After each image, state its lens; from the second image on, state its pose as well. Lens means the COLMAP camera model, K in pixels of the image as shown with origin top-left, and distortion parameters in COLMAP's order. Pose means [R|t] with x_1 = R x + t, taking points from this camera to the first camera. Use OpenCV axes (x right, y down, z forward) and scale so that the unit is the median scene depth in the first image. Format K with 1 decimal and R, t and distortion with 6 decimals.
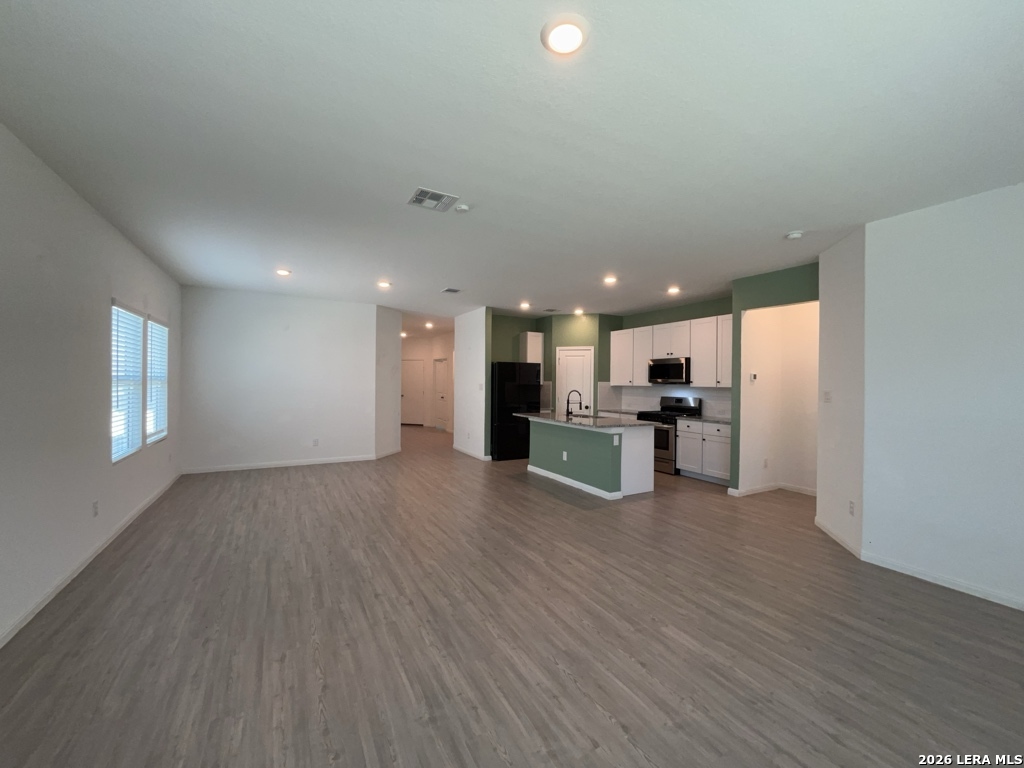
lens RADIAL K [[415.9, 0, 510.9], [0, 415.9, 384.2], [0, 0, 1]] dist [-0.009477, 0.000501]
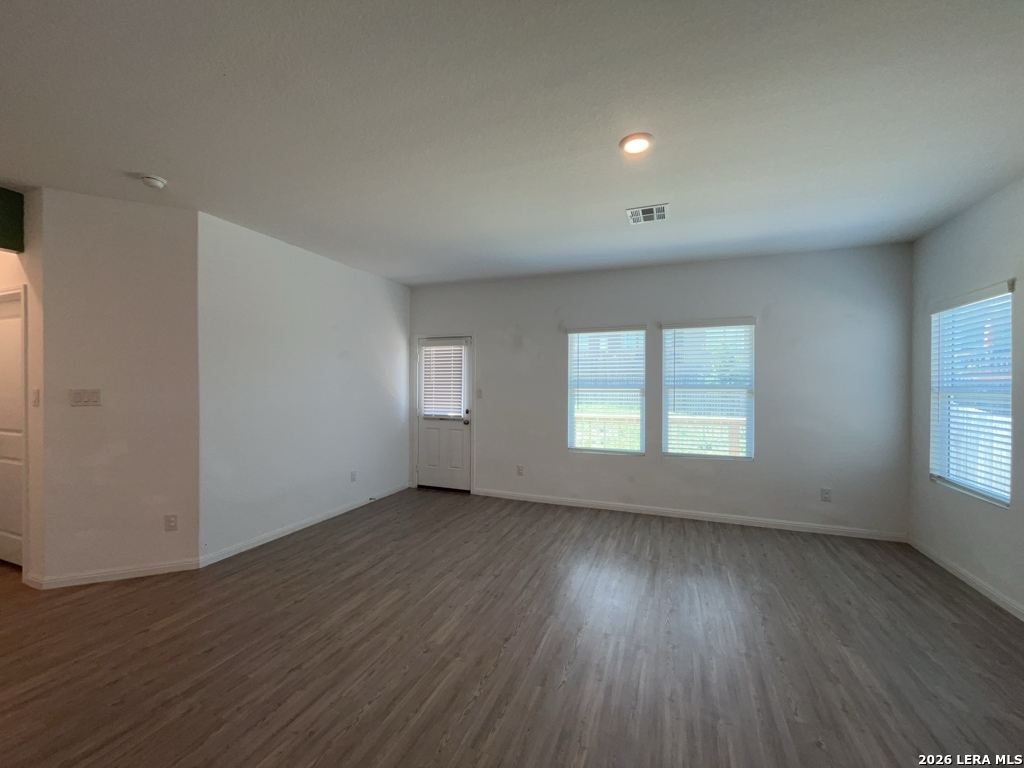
lens RADIAL K [[415.9, 0, 516.8], [0, 415.9, 382.2], [0, 0, 1]] dist [-0.009477, 0.000501]
pose [[-0.652549, -0.012429, 0.757644, -0.448388], [-0.007105, 0.999922, 0.010284, -0.017312], [-0.757713, 0.001328, -0.652586, 1.444638]]
